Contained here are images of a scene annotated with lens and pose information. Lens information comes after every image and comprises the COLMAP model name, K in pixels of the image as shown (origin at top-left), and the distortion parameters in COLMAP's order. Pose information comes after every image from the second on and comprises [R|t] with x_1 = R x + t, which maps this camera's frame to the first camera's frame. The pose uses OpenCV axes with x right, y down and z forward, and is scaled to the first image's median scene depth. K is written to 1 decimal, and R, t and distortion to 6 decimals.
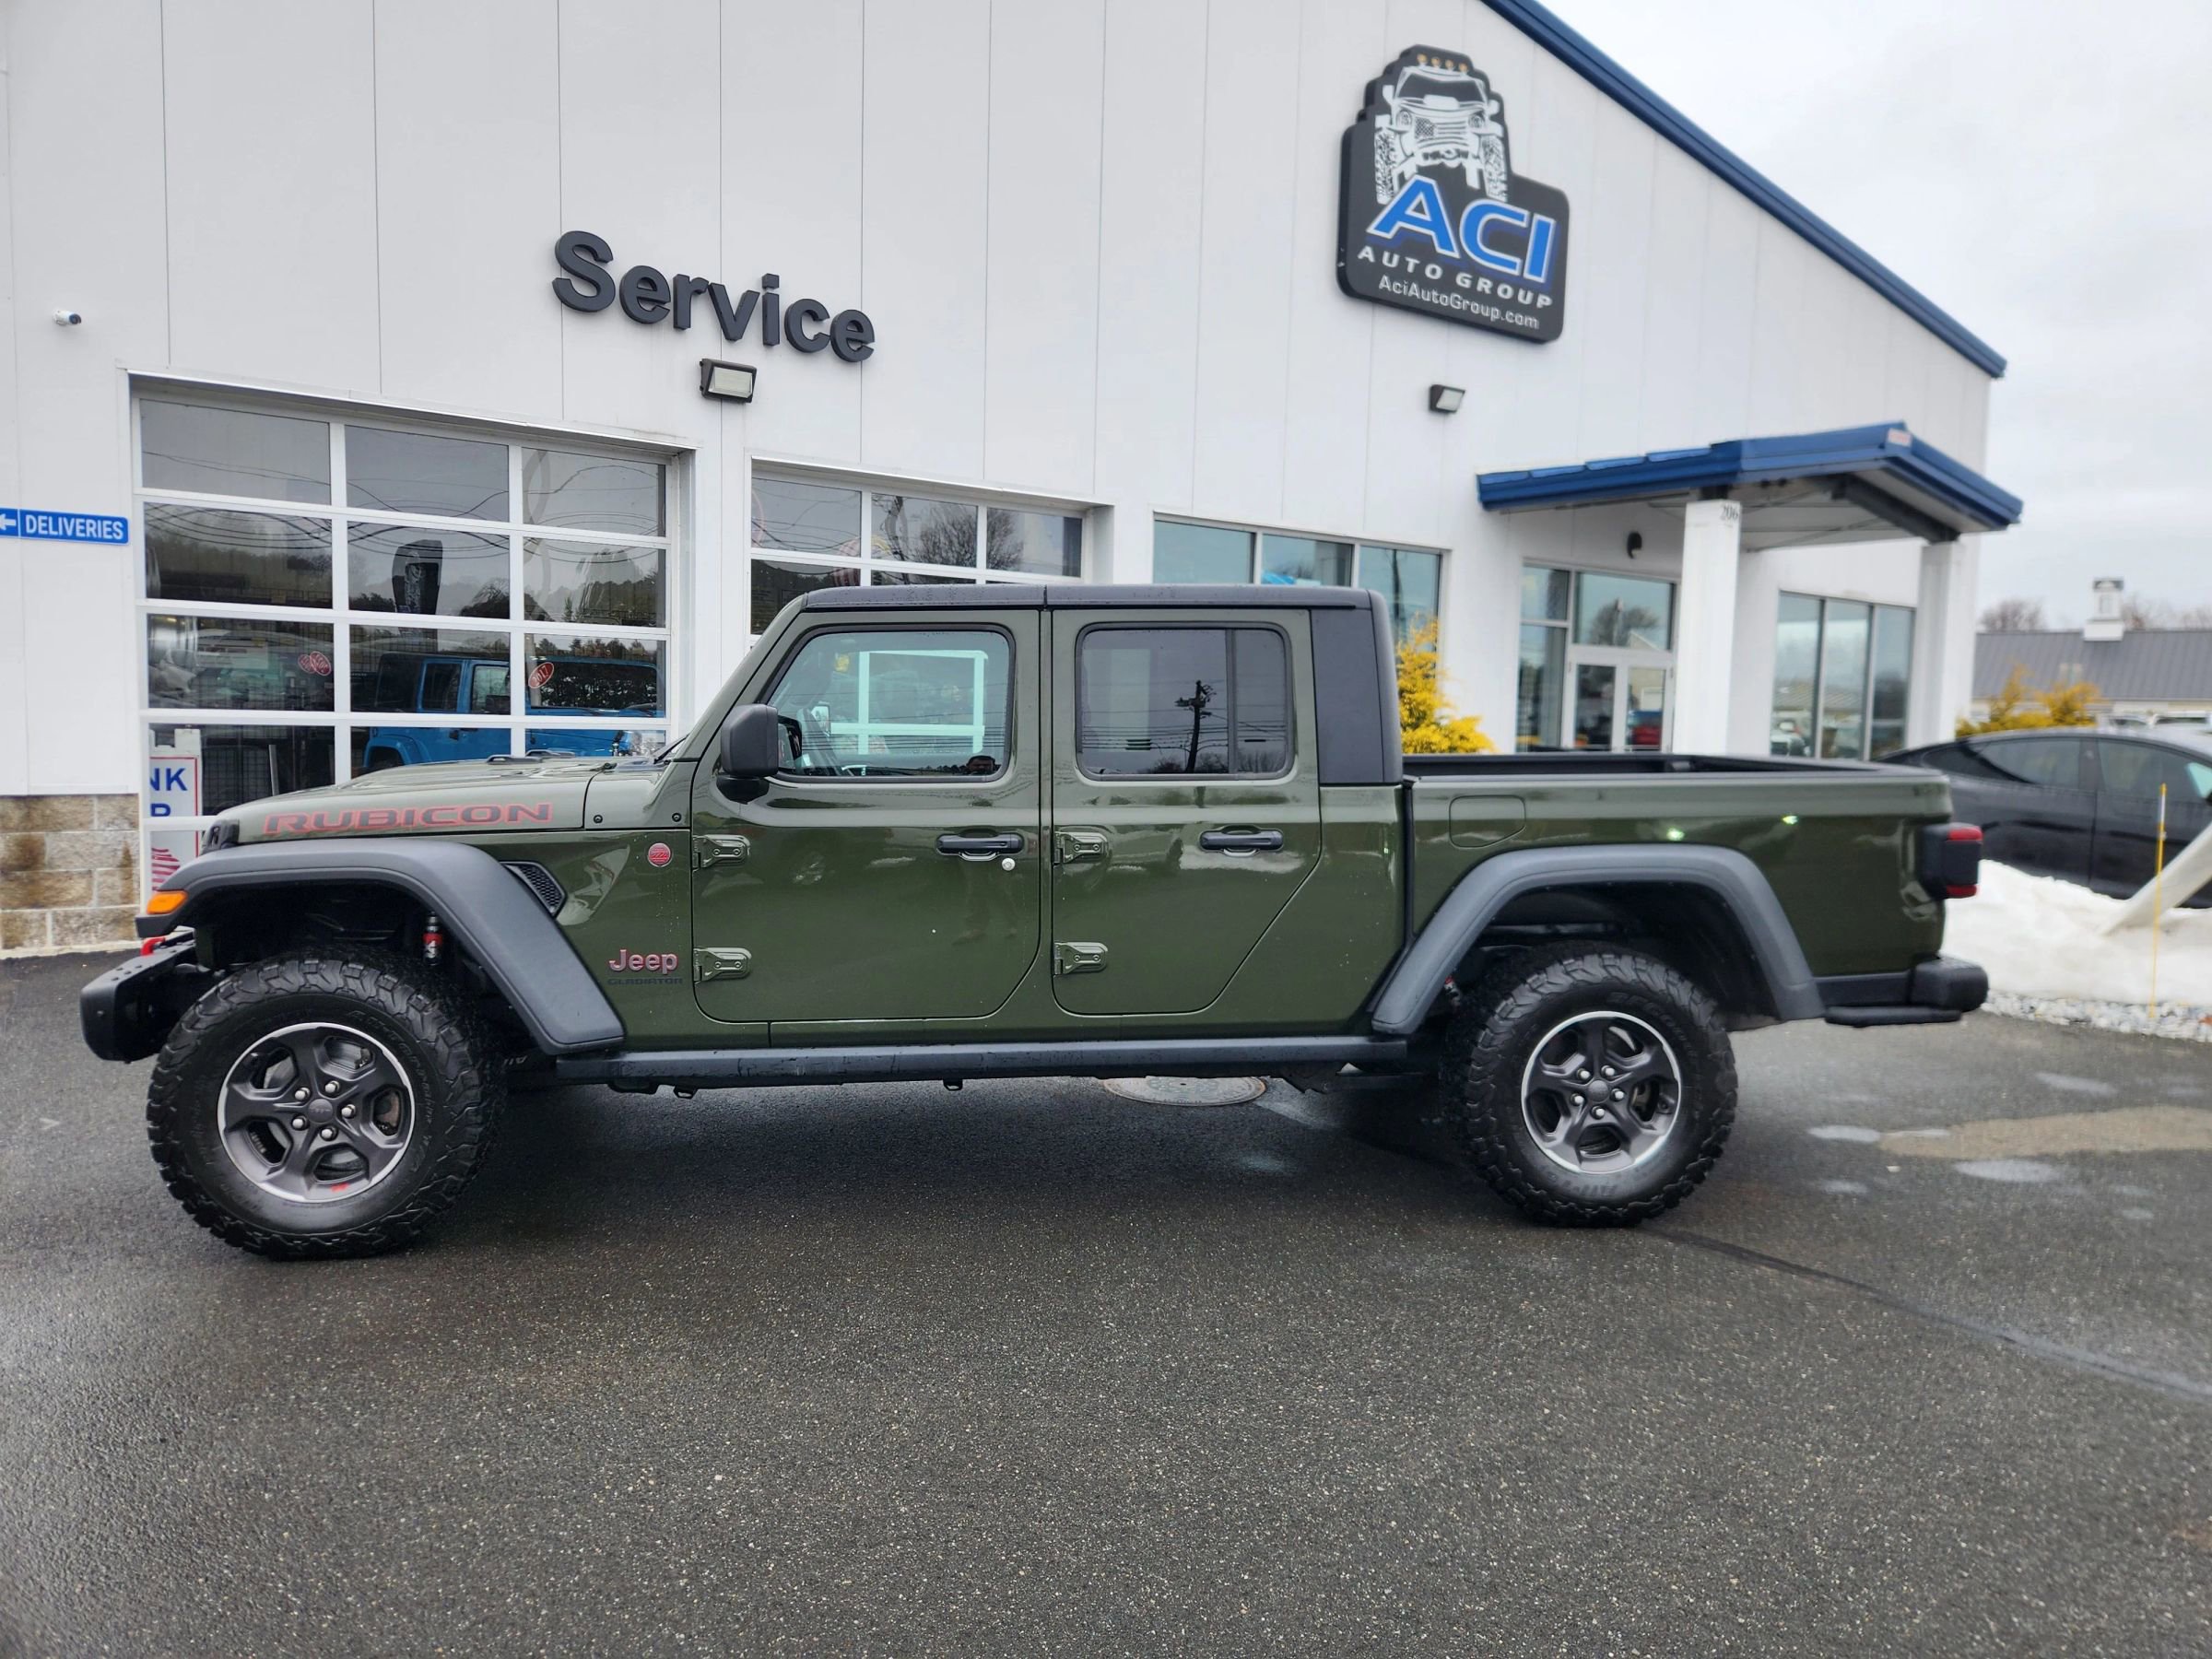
lens RADIAL K [[1489.1, 0, 1077.4], [0, 1489.1, 819.8], [0, 0, 1]] dist [0.069029, -0.054823]
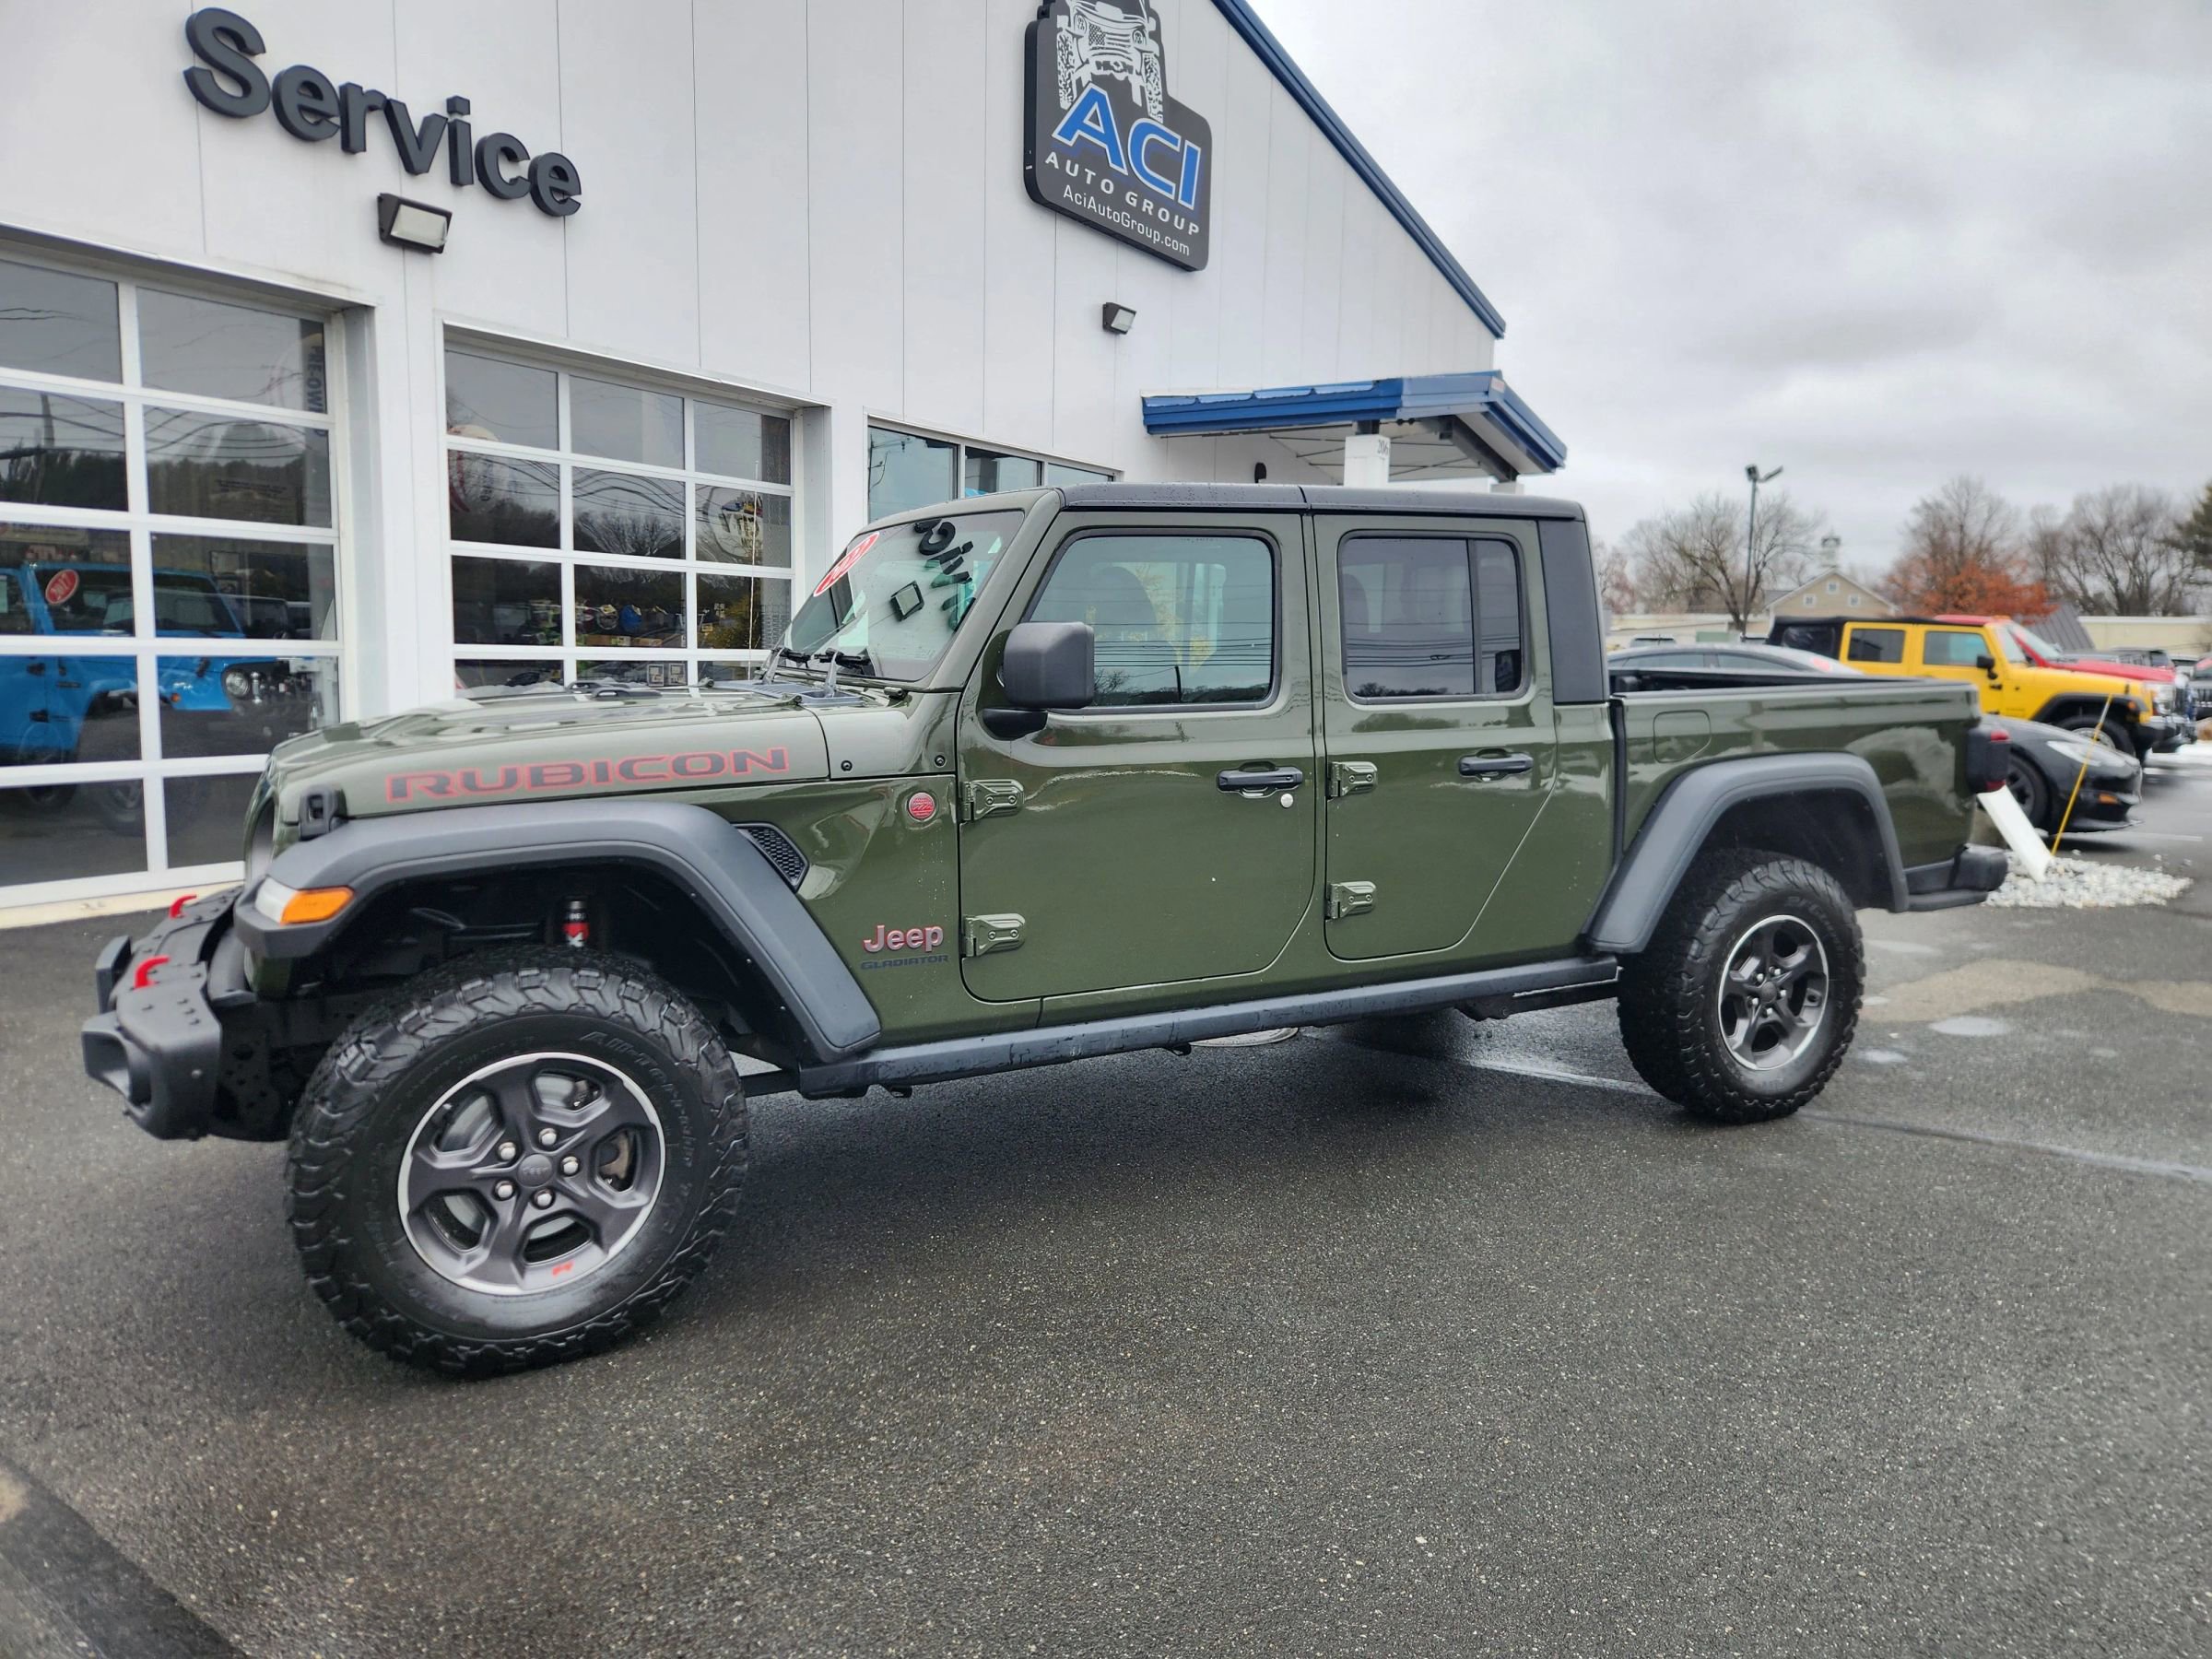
lens RADIAL K [[1489.1, 0, 1109.5], [0, 1489.1, 814.5], [0, 0, 1]] dist [0.069029, -0.054823]
pose [[0.930134, -0.046955, 0.364205, -0.456662], [0.029420, 0.998132, 0.053548, -0.012243], [-0.366039, -0.039092, 0.929778, 0.196922]]
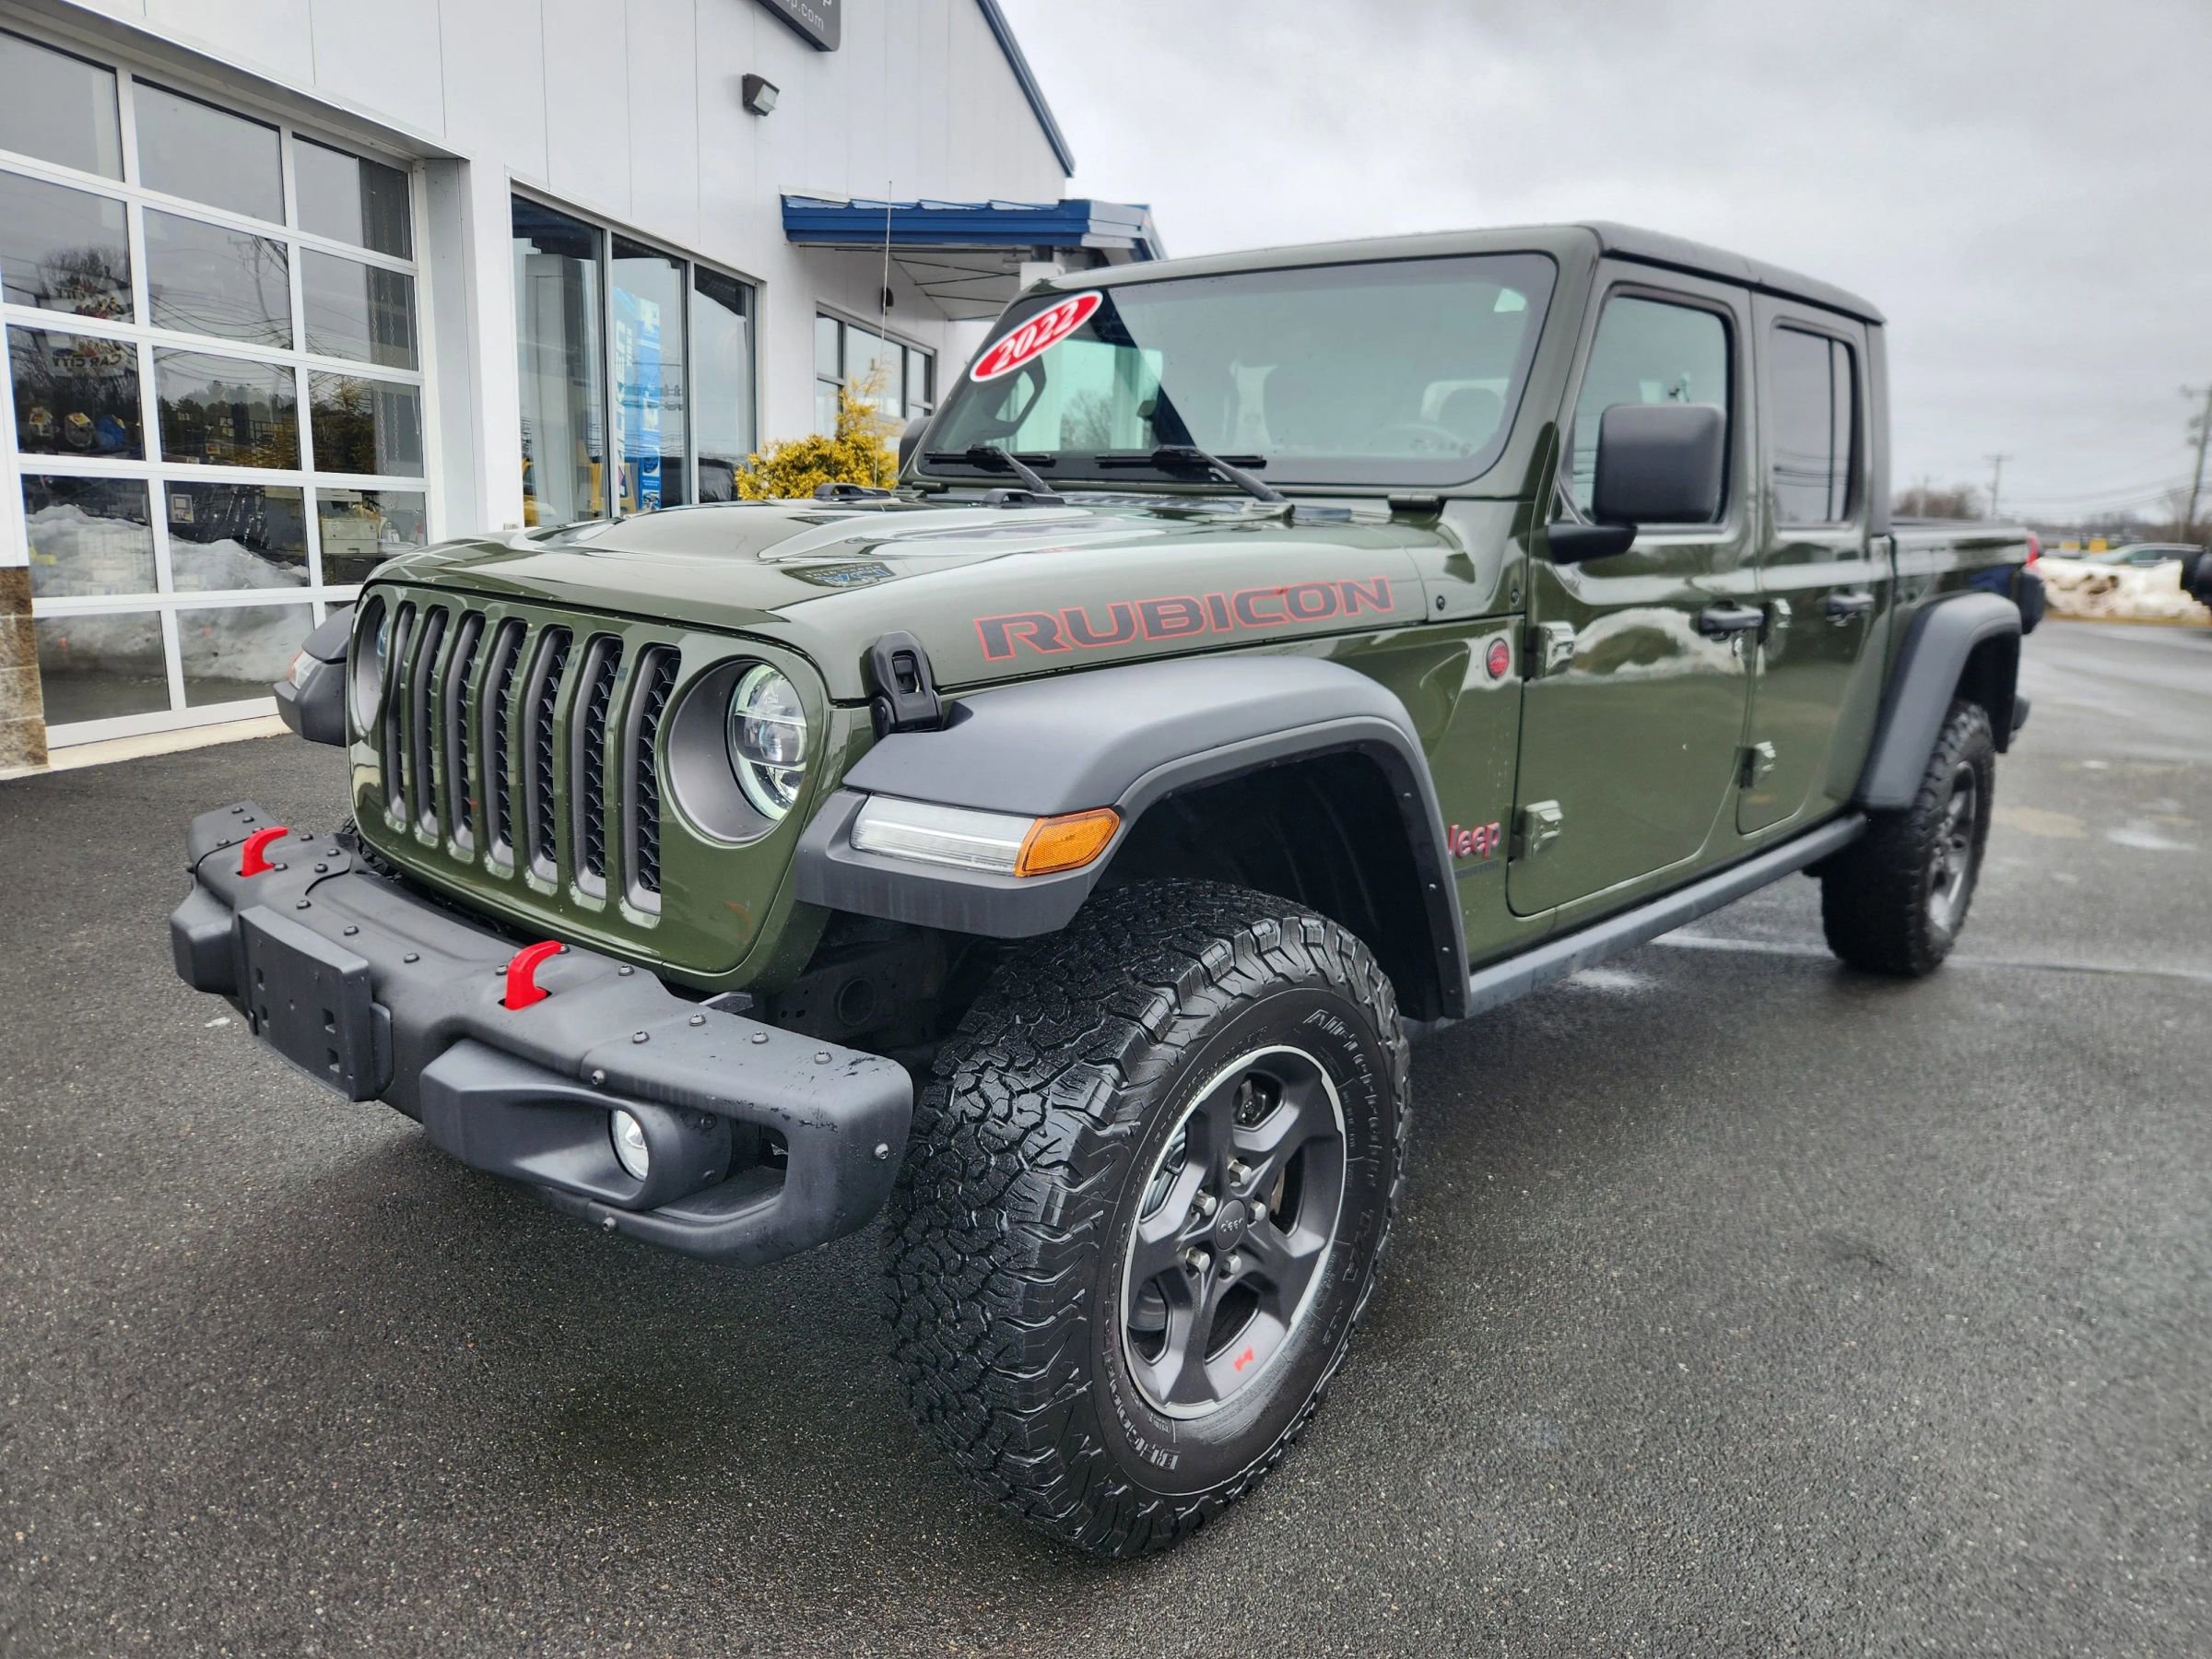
lens RADIAL K [[1489.1, 0, 1081.6], [0, 1489.1, 838.3], [0, 0, 1]] dist [0.069029, -0.054823]
pose [[0.746857, -0.131007, 0.651952, -0.762995], [0.025665, 0.985350, 0.168601, -0.011392], [-0.664489, -0.109188, 0.739278, 0.630684]]
